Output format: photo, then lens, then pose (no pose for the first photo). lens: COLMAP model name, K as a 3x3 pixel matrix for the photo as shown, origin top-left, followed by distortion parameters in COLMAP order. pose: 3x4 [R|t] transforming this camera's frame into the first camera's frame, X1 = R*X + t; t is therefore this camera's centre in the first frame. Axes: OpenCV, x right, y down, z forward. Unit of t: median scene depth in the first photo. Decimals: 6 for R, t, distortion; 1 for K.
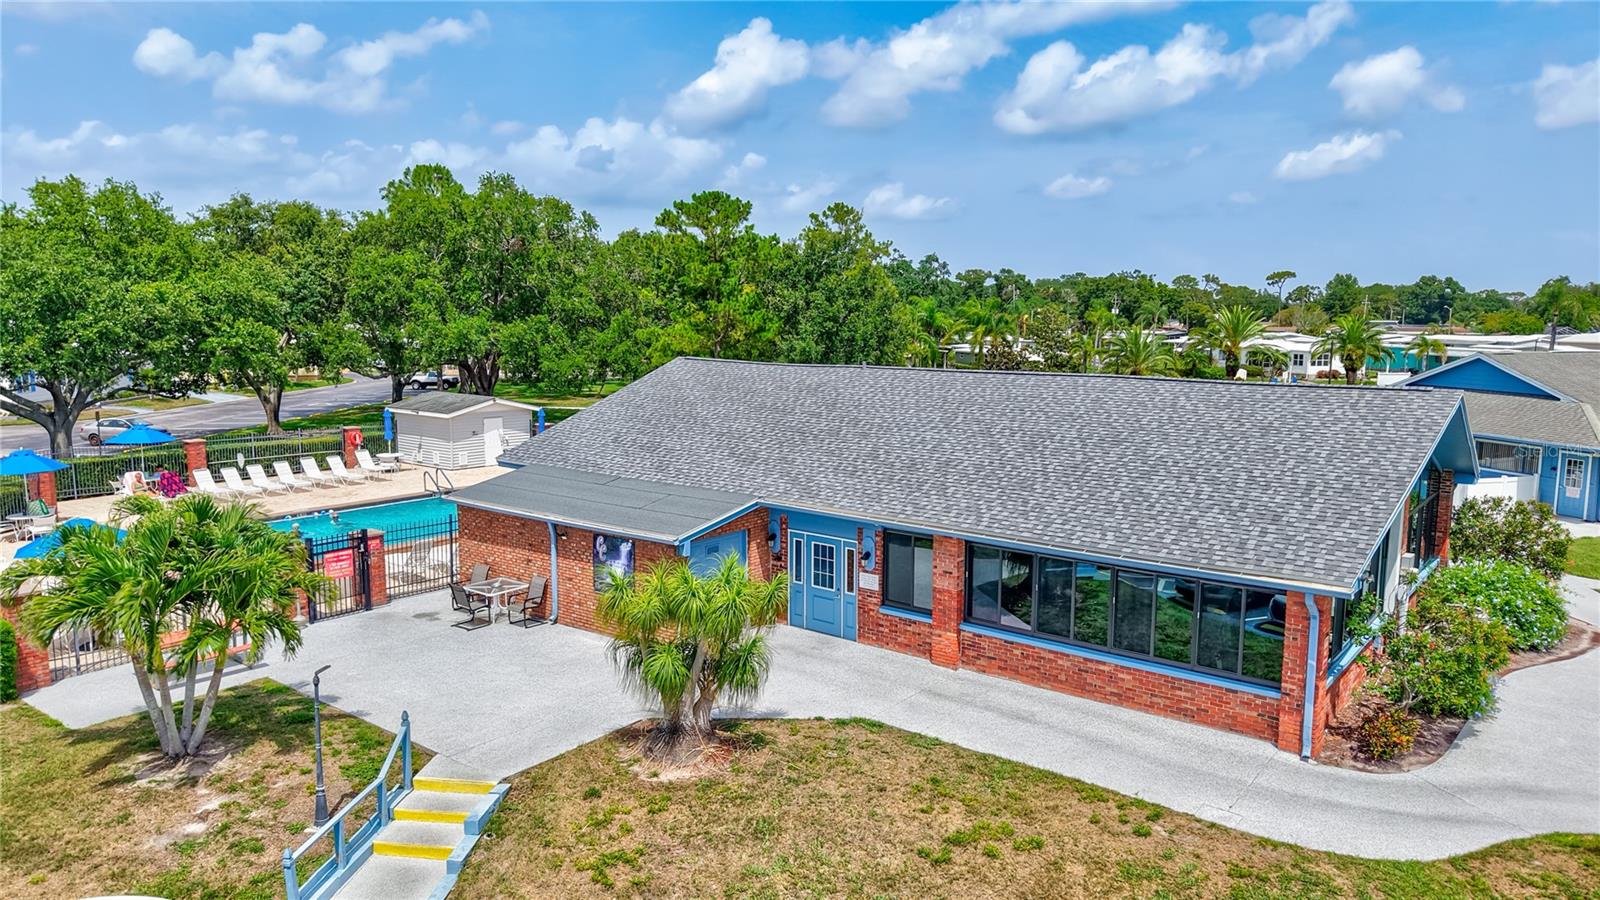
lens RADIAL K [[1079.2, 0, 800.0], [0, 1079.2, 450.0], [0, 0, 1]] dist [-0.003131, -0.000667]
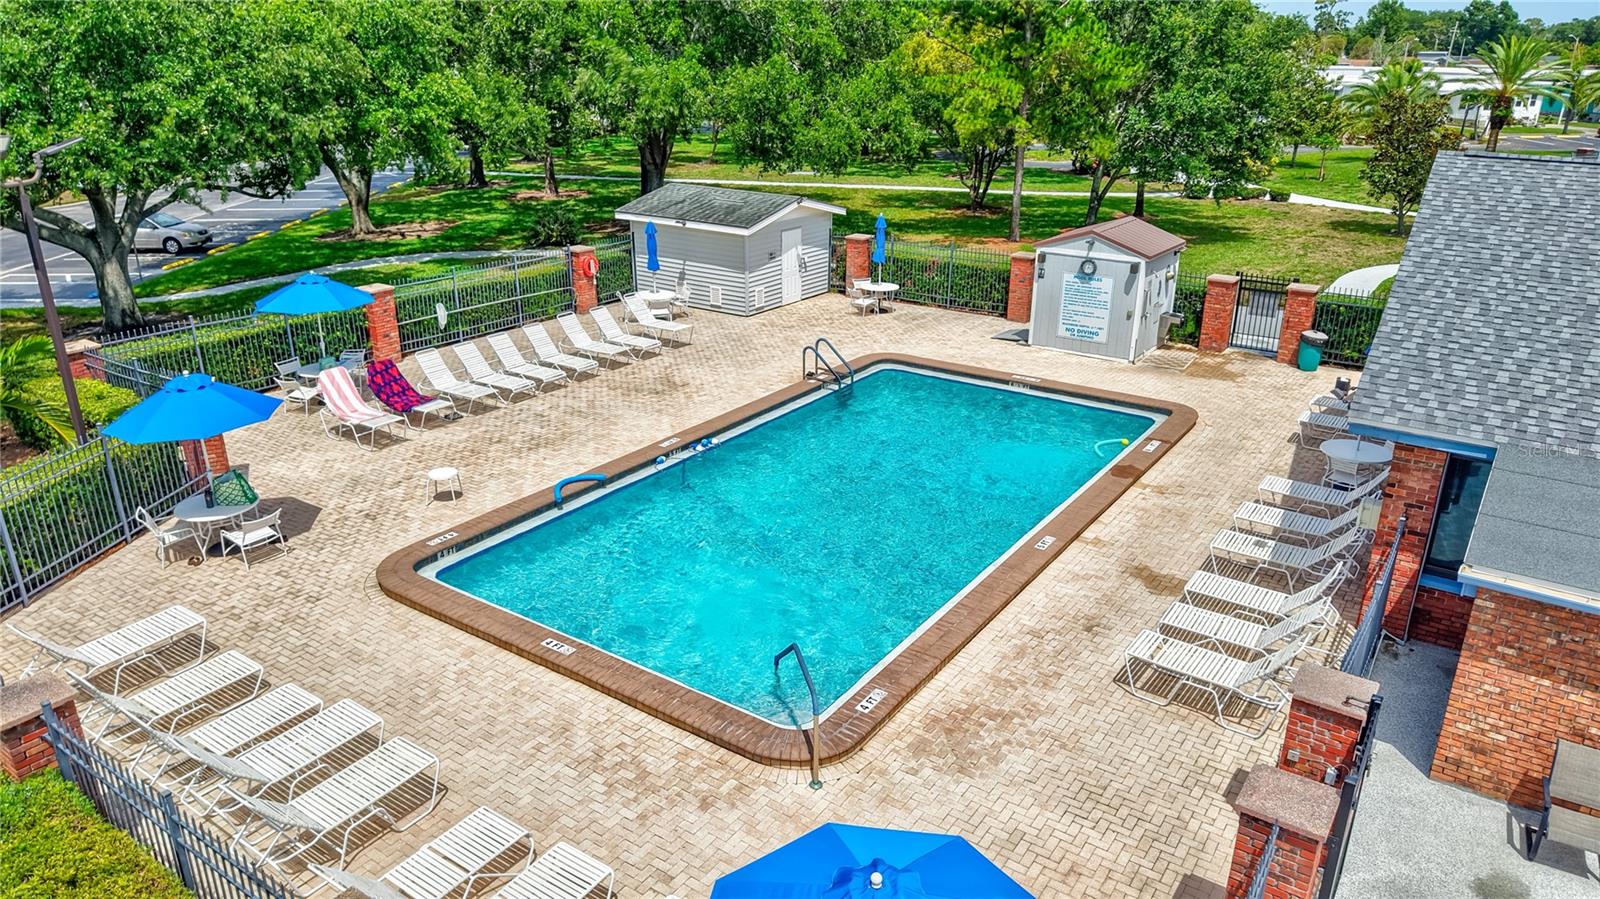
lens RADIAL K [[1079.2, 0, 800.0], [0, 1079.2, 449.5], [0, 0, 1]] dist [-0.003131, -0.000667]
pose [[0.998791, -0.024124, 0.042837, -0.316500], [0.013652, 0.973158, 0.229733, -0.050161], [-0.047229, -0.228870, 0.972311, 0.345167]]
